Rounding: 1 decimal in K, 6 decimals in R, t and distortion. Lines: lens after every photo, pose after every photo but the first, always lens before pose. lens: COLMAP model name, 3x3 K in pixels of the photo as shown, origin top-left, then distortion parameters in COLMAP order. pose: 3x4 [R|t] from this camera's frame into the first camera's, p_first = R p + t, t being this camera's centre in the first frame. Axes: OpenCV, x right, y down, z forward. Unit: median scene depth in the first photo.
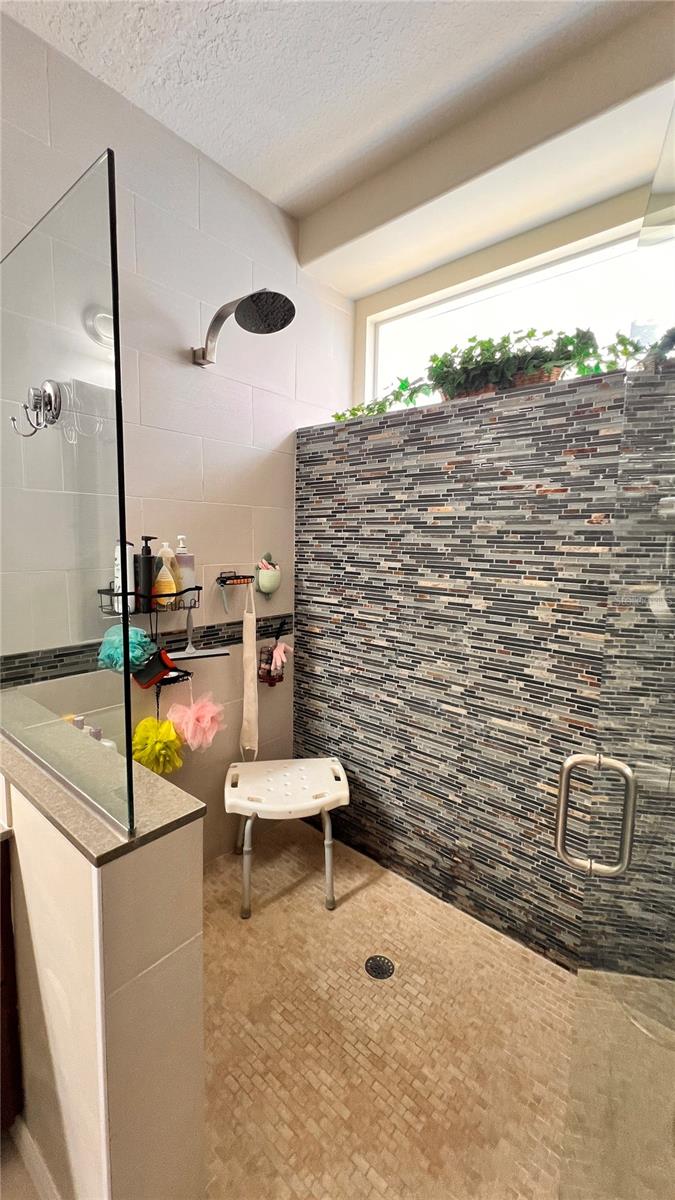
lens RADIAL K [[482.1, 0, 340.9], [0, 482.1, 597.4], [0, 0, 1]] dist [0.003455, -0.000187]
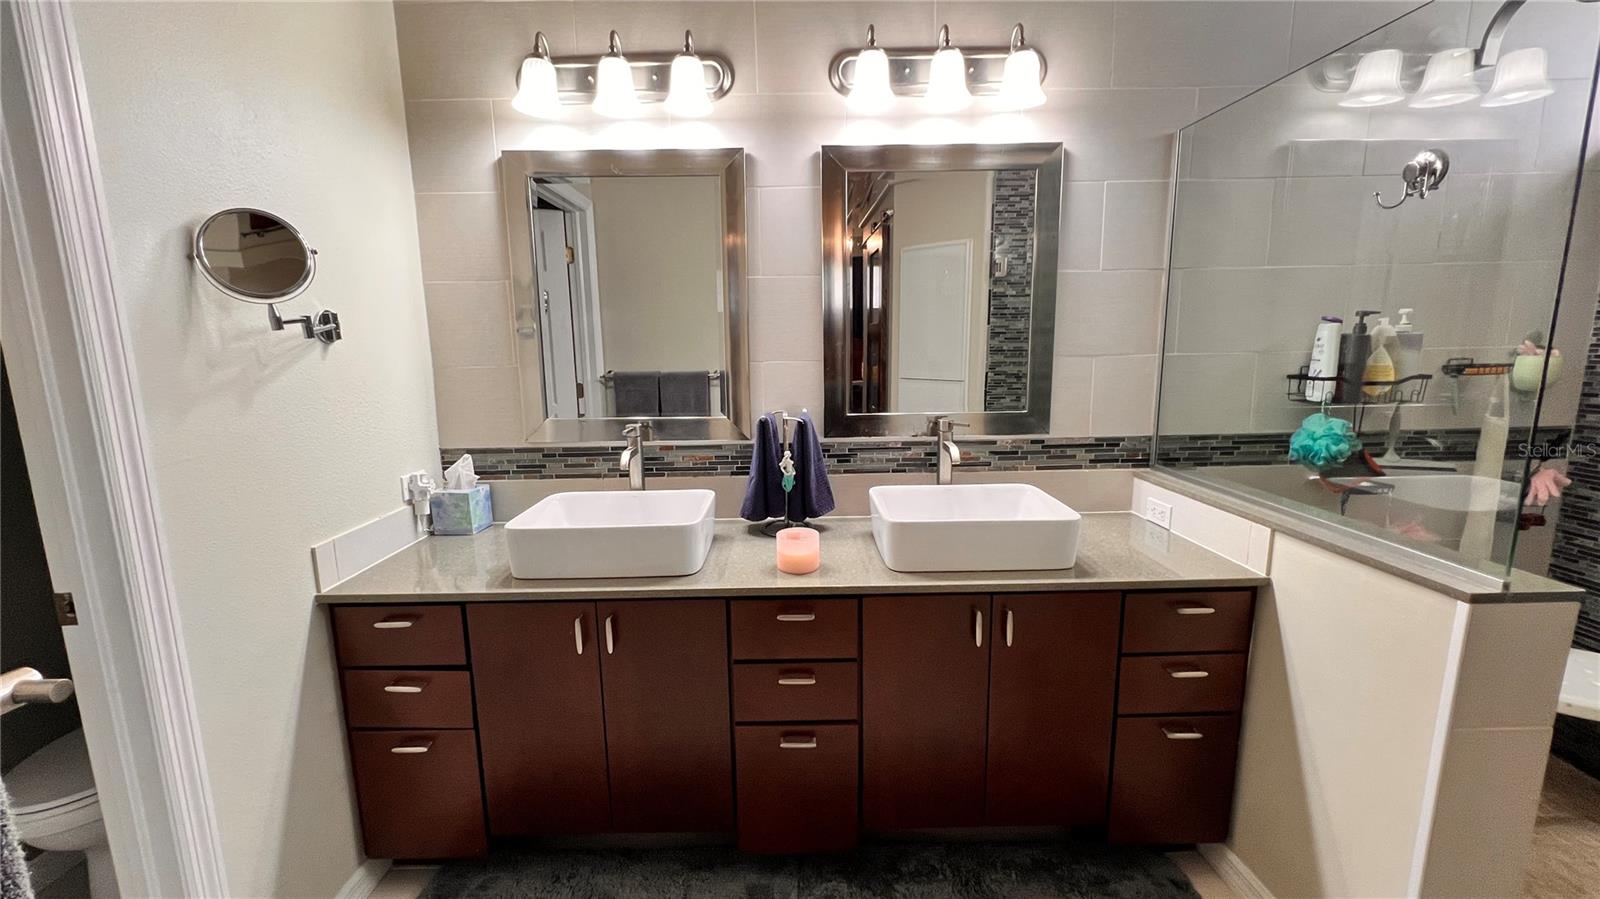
lens RADIAL K [[642.8, 0, 796.0], [0, 642.8, 452.1], [0, 0, 1]] dist [0.003455, -0.000187]
pose [[0.656334, 0.102629, -0.747457, -0.175153], [-0.059008, 0.994653, 0.084756, 0.072355], [0.752159, -0.011522, 0.658881, -0.431259]]
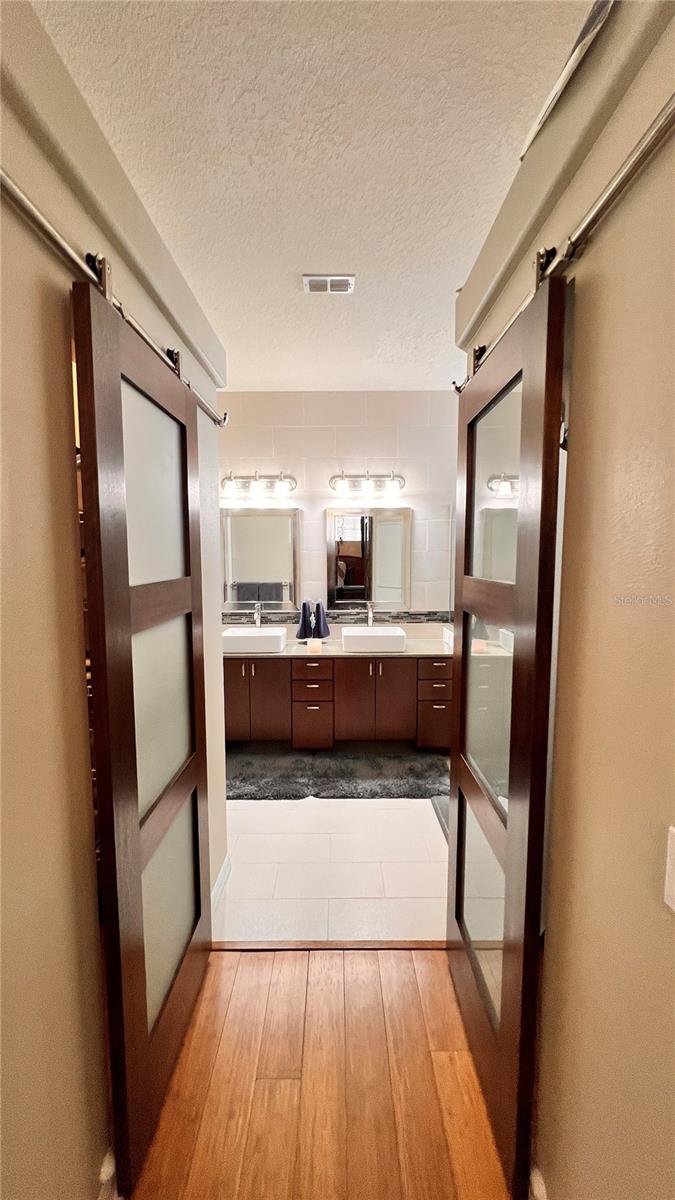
lens RADIAL K [[482.1, 0, 340.7], [0, 482.1, 599.7], [0, 0, 1]] dist [0.003455, -0.000187]
pose [[0.658127, 0.053836, -0.750980, 0.775822], [-0.071656, 0.997391, 0.008704, 0.065865], [0.749489, 0.048084, 0.660268, -1.120415]]
